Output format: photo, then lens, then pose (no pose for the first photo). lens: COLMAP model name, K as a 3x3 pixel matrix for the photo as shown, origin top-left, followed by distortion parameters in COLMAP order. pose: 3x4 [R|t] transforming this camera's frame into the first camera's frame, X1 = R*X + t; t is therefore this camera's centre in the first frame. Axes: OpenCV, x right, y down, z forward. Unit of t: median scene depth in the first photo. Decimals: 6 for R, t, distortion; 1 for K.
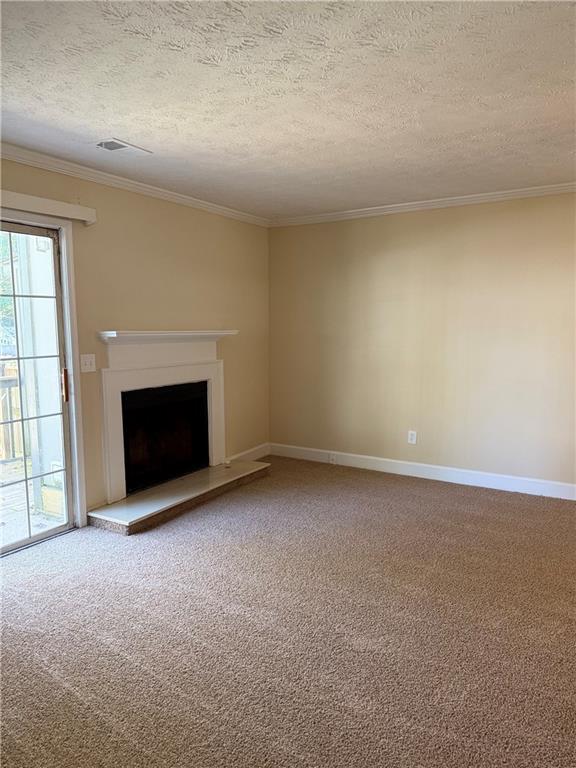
lens RADIAL K [[537.1, 0, 288.2], [0, 537.1, 382.8], [0, 0, 1]] dist [0.016834, -0.035365]
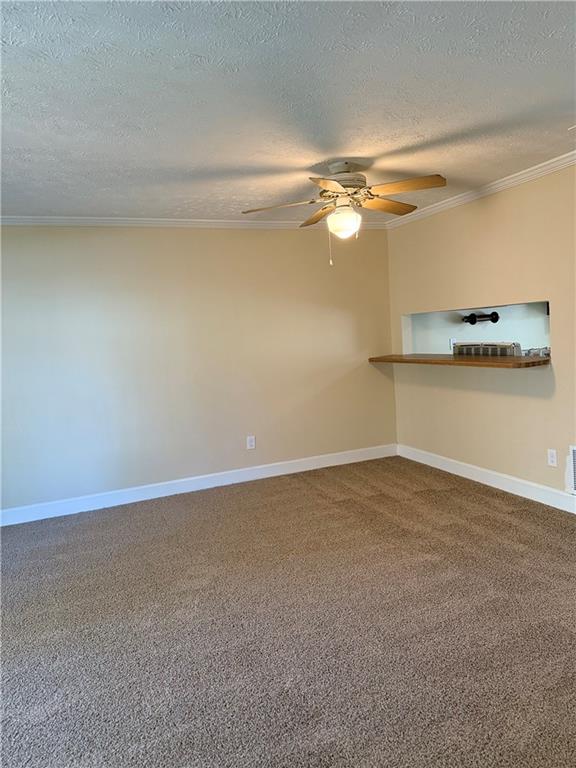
lens RADIAL K [[537.1, 0, 286.8], [0, 537.1, 381.4], [0, 0, 1]] dist [0.016834, -0.035365]
pose [[0.574879, -0.100927, 0.811990, -0.241947], [0.155236, 0.987793, 0.012873, 0.010969], [-0.803378, 0.118650, 0.583529, 0.106480]]
